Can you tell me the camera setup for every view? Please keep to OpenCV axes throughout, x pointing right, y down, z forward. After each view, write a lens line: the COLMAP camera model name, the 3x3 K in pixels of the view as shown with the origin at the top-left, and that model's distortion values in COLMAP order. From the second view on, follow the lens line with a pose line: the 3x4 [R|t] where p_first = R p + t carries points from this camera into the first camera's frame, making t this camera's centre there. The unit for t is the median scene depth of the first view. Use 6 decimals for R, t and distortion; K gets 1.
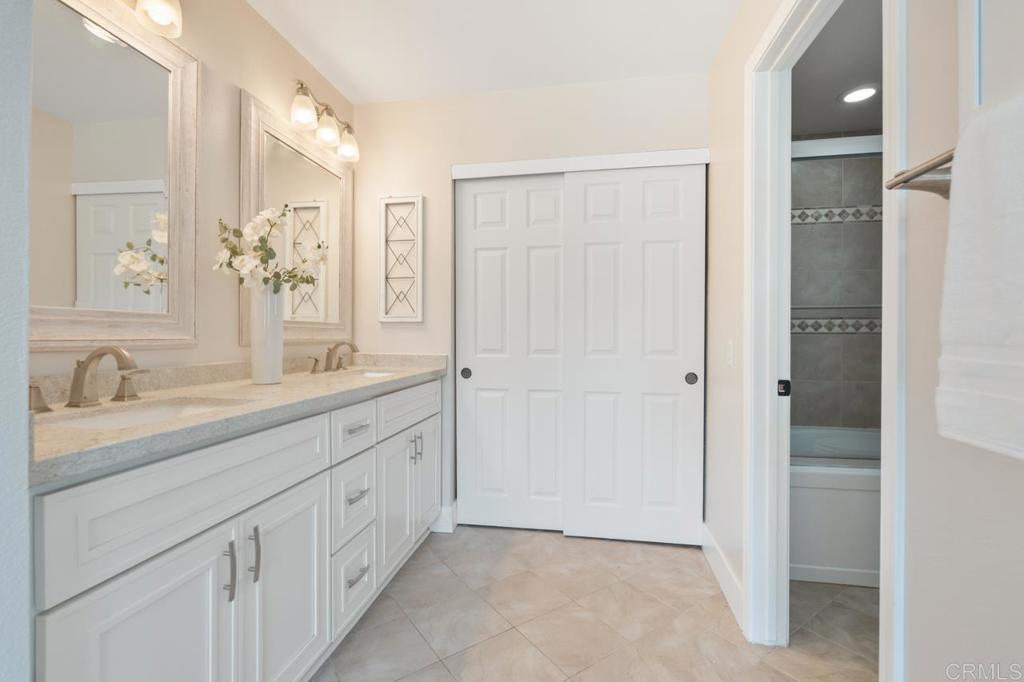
lens RADIAL K [[450.2, 0, 512.8], [0, 450.2, 341.2], [0, 0, 1]] dist [-0.003440, 0.000247]
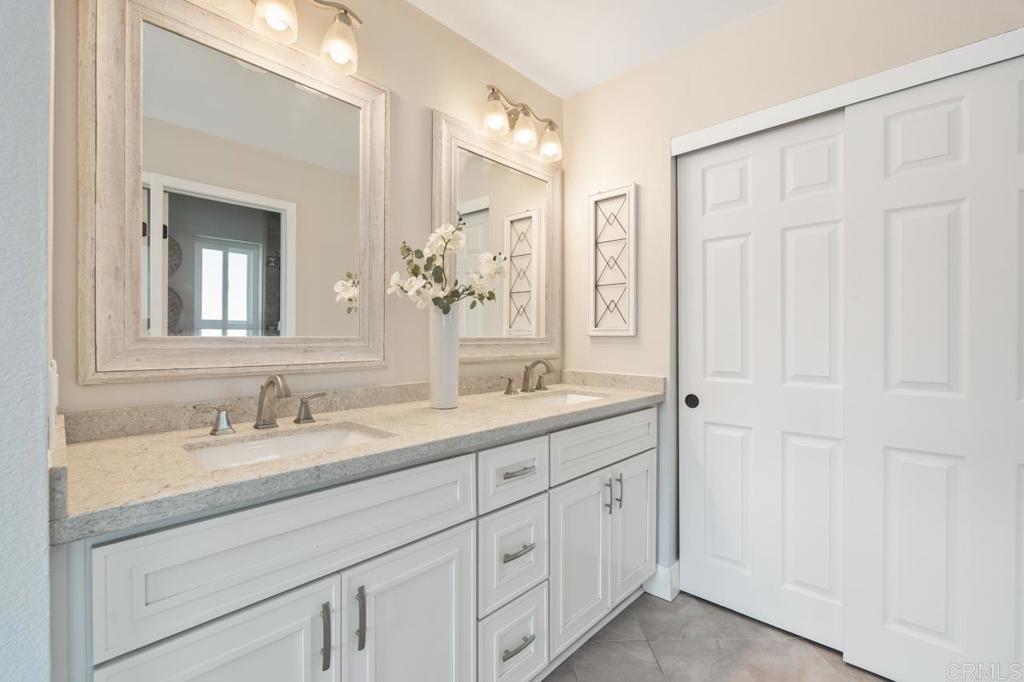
lens RADIAL K [[450.2, 0, 512.8], [0, 450.2, 341.2], [0, 0, 1]] dist [-0.003440, 0.000247]
pose [[0.833996, 0.002856, -0.551763, 0.087350], [-0.005536, 0.999980, -0.003192, -0.036835], [0.551742, 0.005717, 0.833995, 0.231094]]
